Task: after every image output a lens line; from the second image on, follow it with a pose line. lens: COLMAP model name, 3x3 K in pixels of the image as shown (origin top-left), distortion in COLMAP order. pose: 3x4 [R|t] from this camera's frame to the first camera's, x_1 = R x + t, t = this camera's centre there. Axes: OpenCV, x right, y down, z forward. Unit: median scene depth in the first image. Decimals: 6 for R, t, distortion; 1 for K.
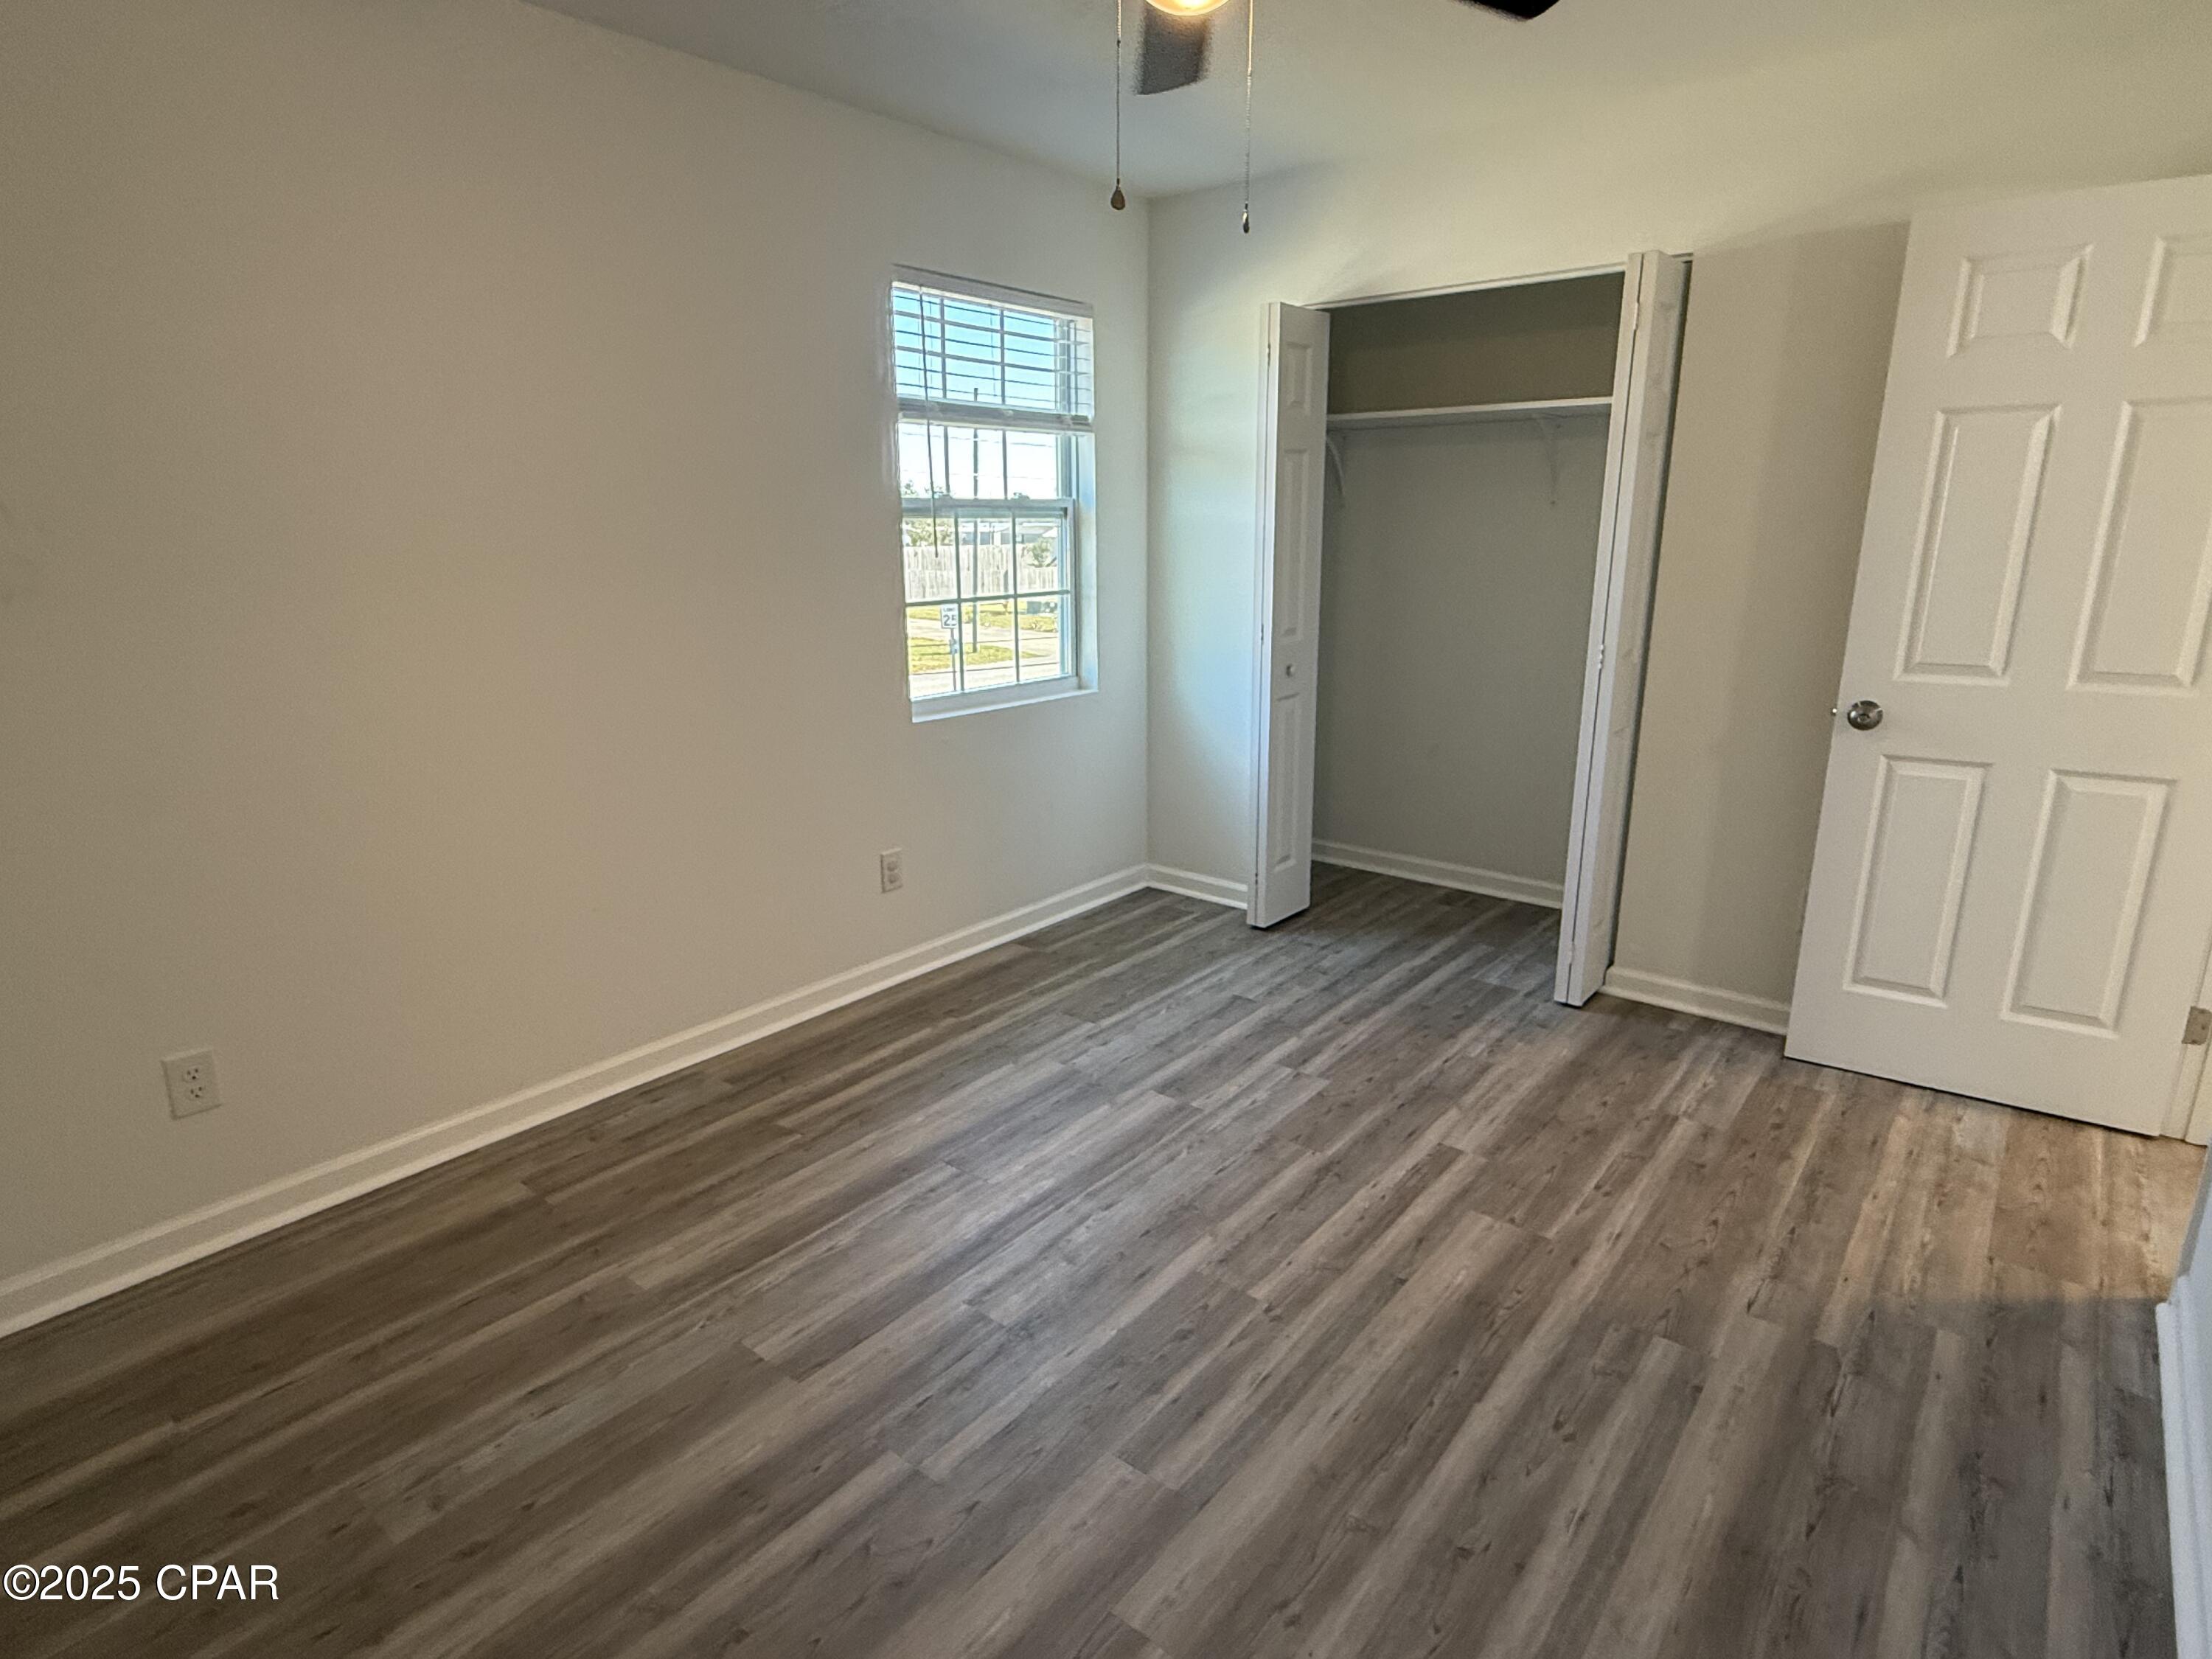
lens RADIAL K [[1185.4, 0, 1098.6], [0, 1185.4, 840.7], [0, 0, 1]] dist [-0.000321, -0.000639]
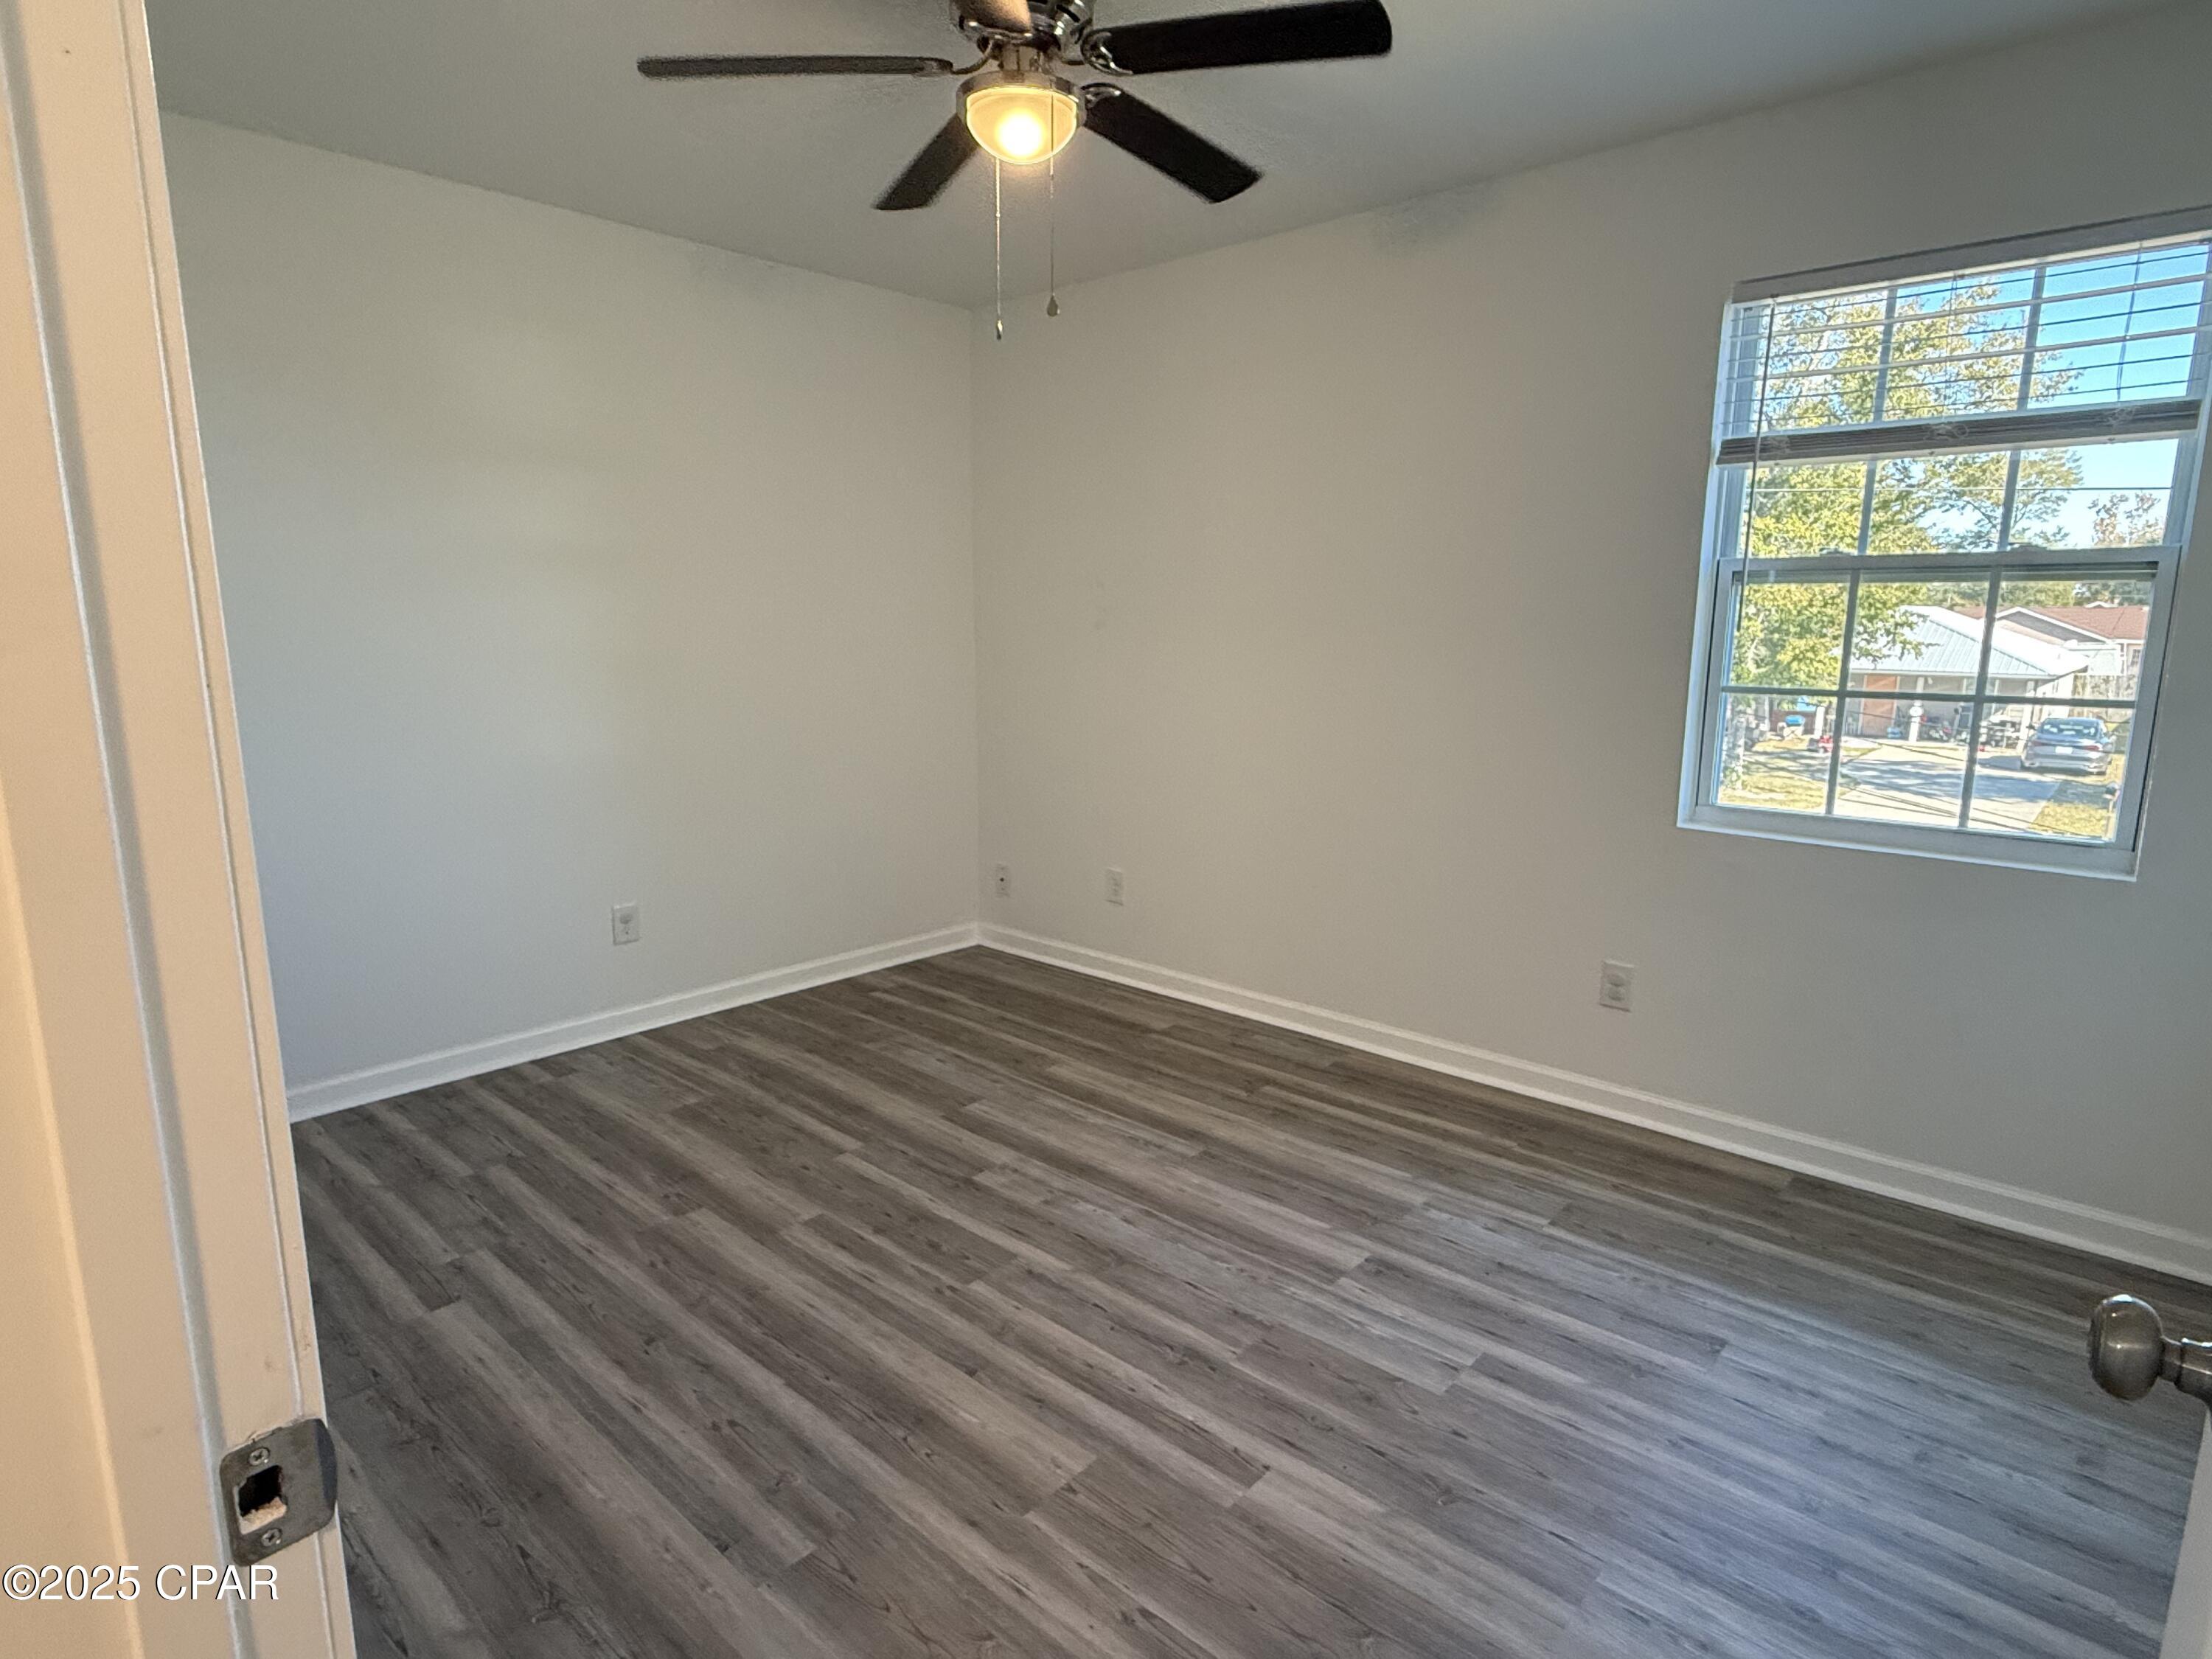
lens RADIAL K [[1185.4, 0, 1098.6], [0, 1185.4, 840.7], [0, 0, 1]] dist [-0.000321, -0.000639]
pose [[-0.052956, 0.193712, -0.979628, 0.960219], [-0.267031, 0.942533, 0.200812, -0.210333], [0.962232, 0.272225, 0.001815, 0.869051]]
